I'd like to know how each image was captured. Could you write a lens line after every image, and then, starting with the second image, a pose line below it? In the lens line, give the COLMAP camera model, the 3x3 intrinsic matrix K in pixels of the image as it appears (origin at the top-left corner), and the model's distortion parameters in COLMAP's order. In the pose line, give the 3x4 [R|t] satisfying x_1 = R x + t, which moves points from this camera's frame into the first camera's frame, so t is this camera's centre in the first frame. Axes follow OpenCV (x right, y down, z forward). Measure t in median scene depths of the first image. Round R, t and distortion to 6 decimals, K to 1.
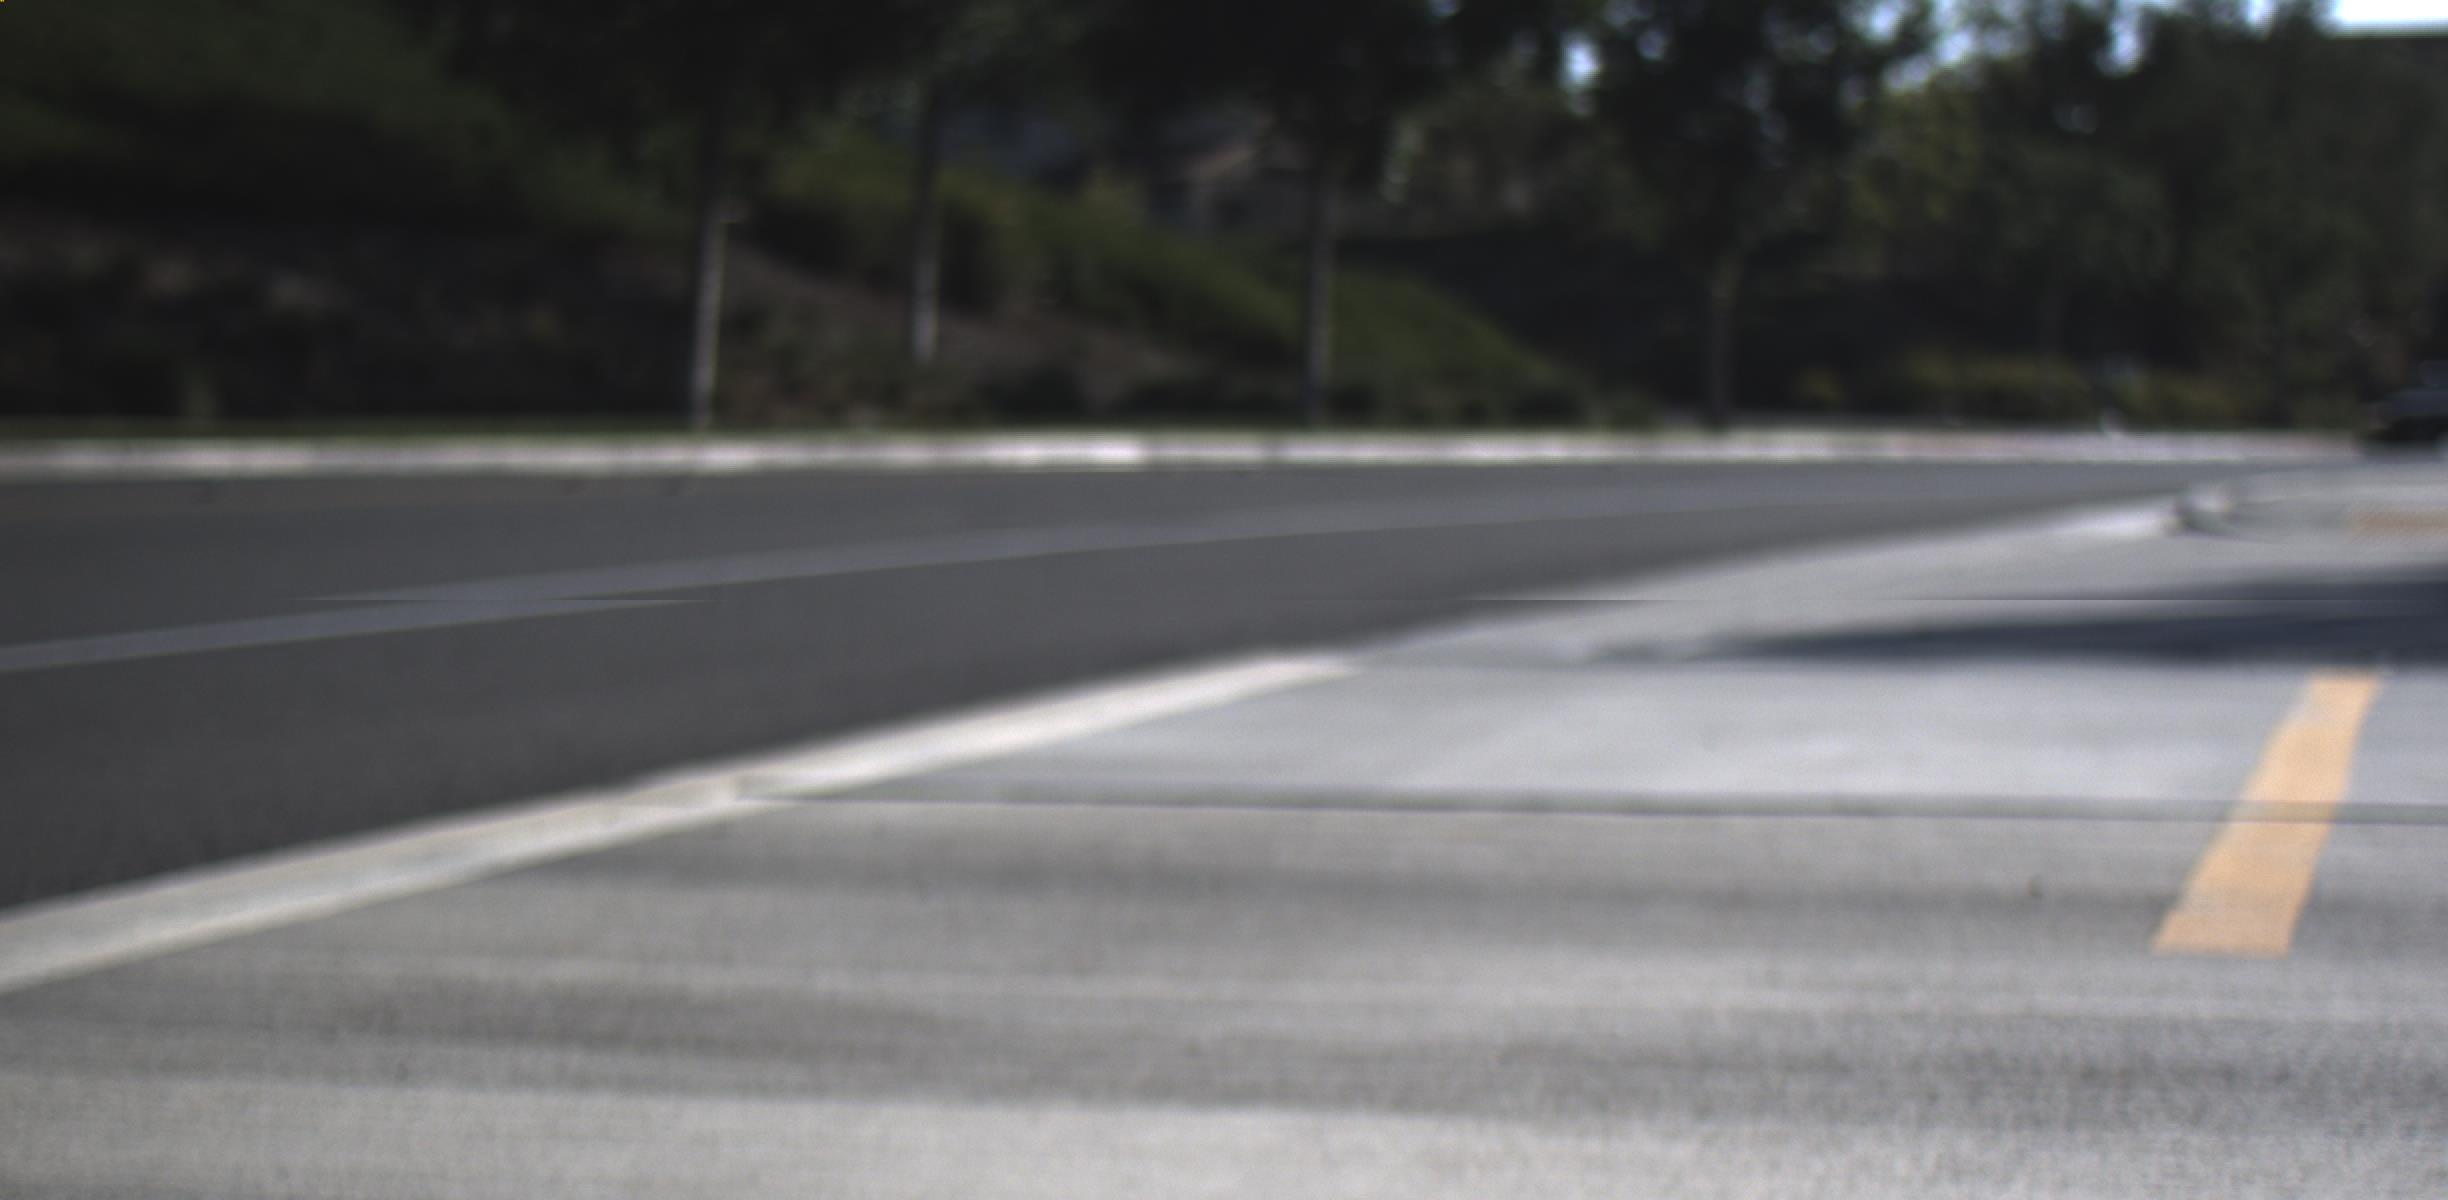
lens RADIAL K [[5543.6, 0, 1227.2], [0, 5543.6, 534.8], [0, 0, 1]] dist [0.060740, -0.168029]
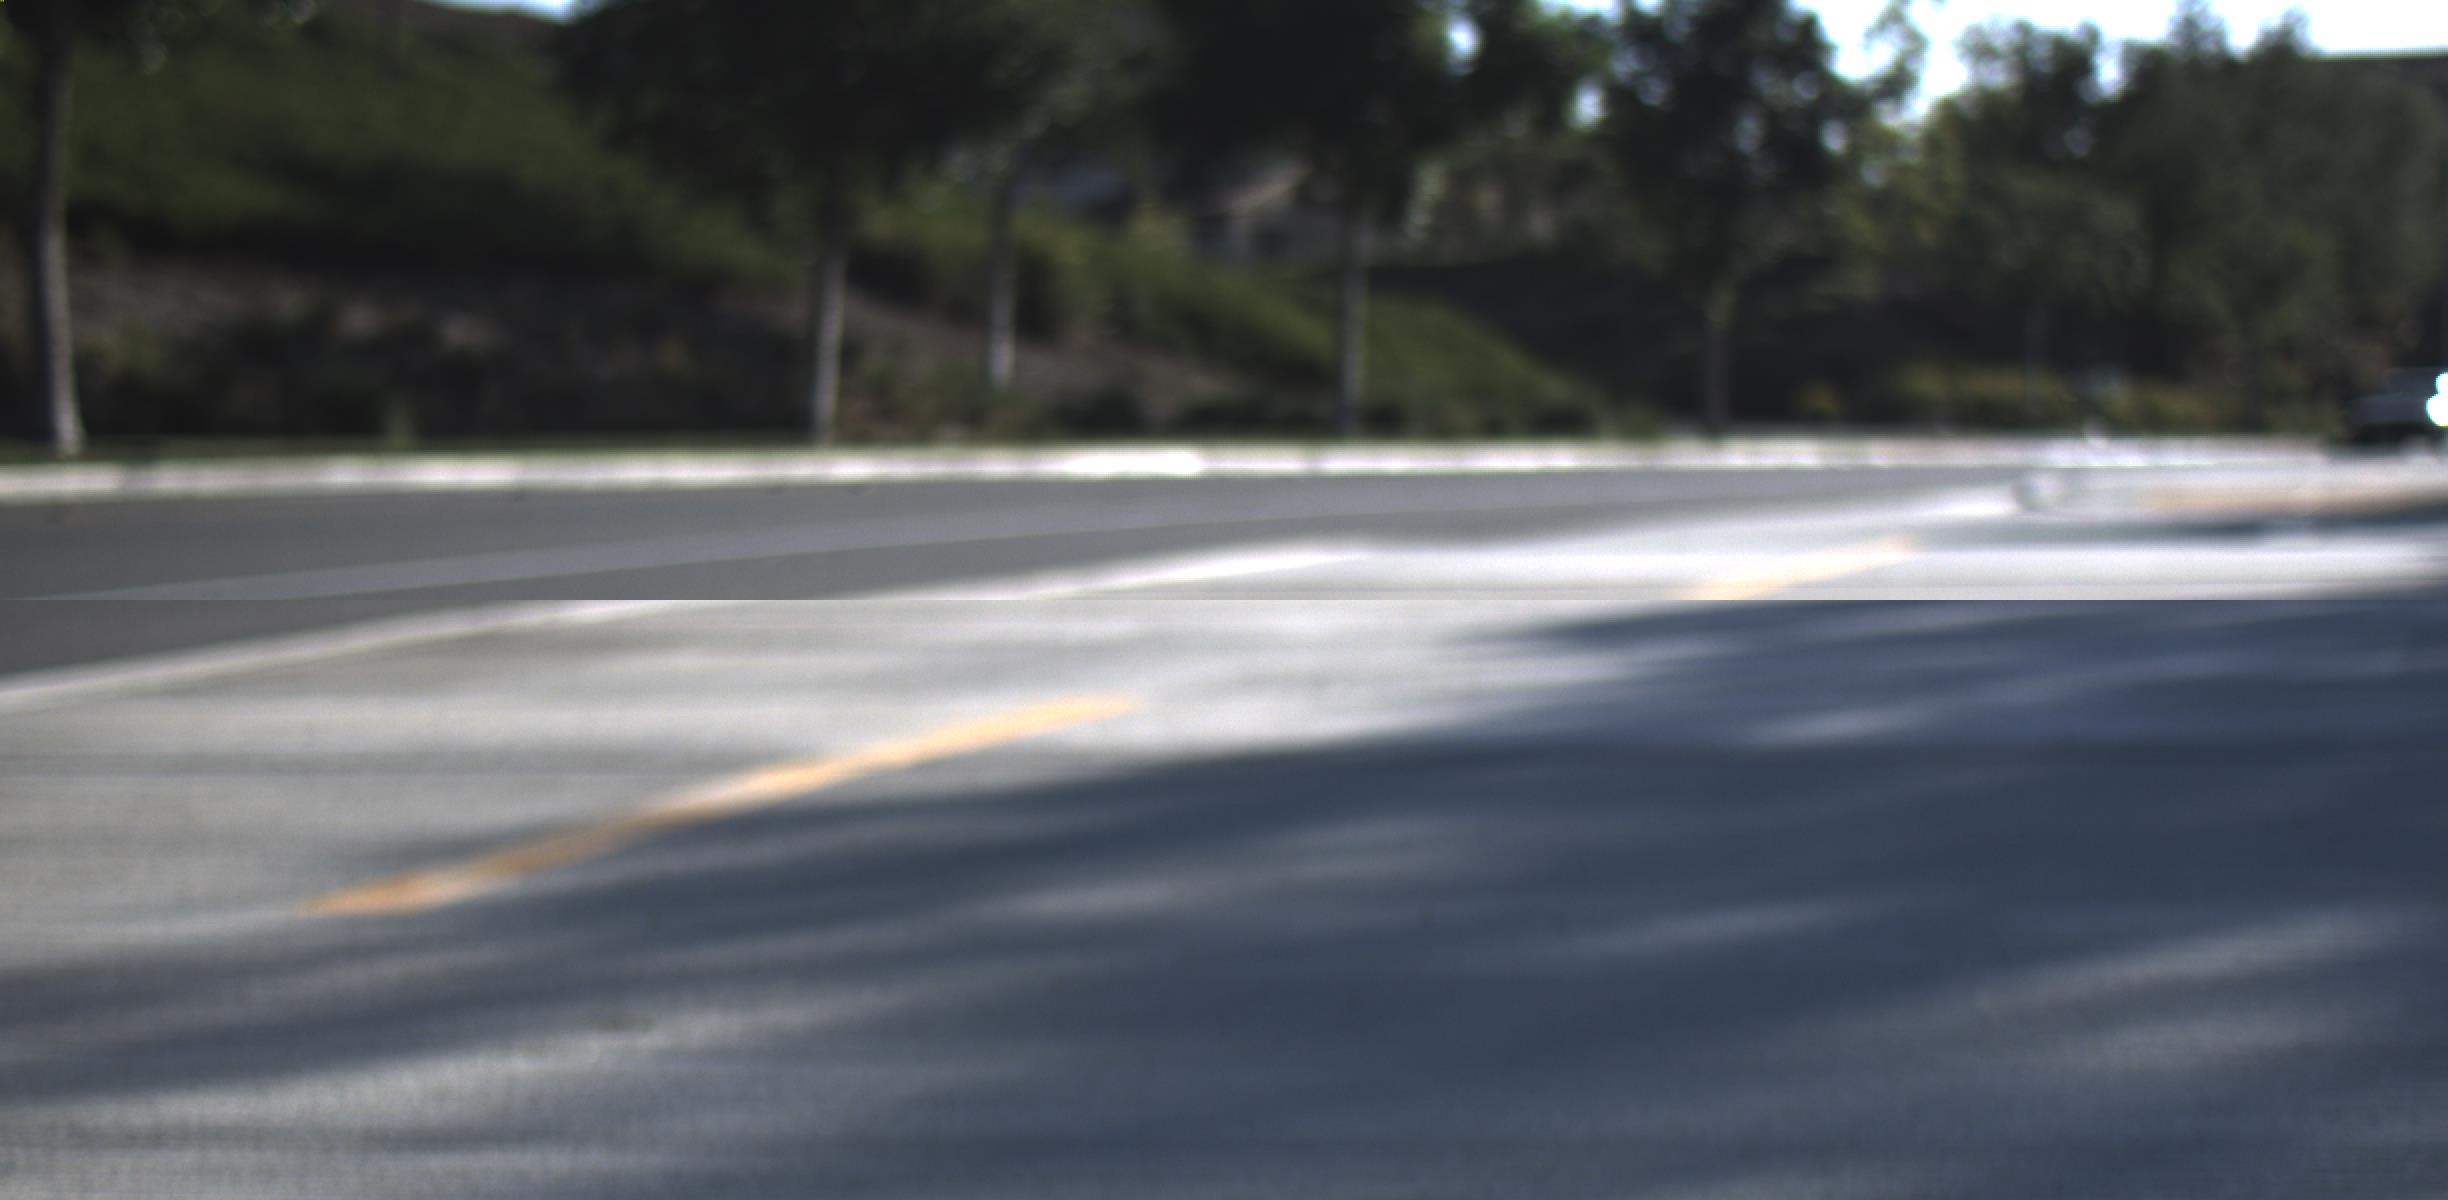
lens RADIAL K [[7064.9, 0, 1094.9], [0, 7064.9, 749.2], [0, 0, 1]] dist [0.065455, 1.312656]
pose [[0.999730, -0.009431, -0.021240, -0.005695], [0.009869, 0.999739, 0.020595, 0.012413], [0.021040, -0.020799, 0.999562, -0.413678]]
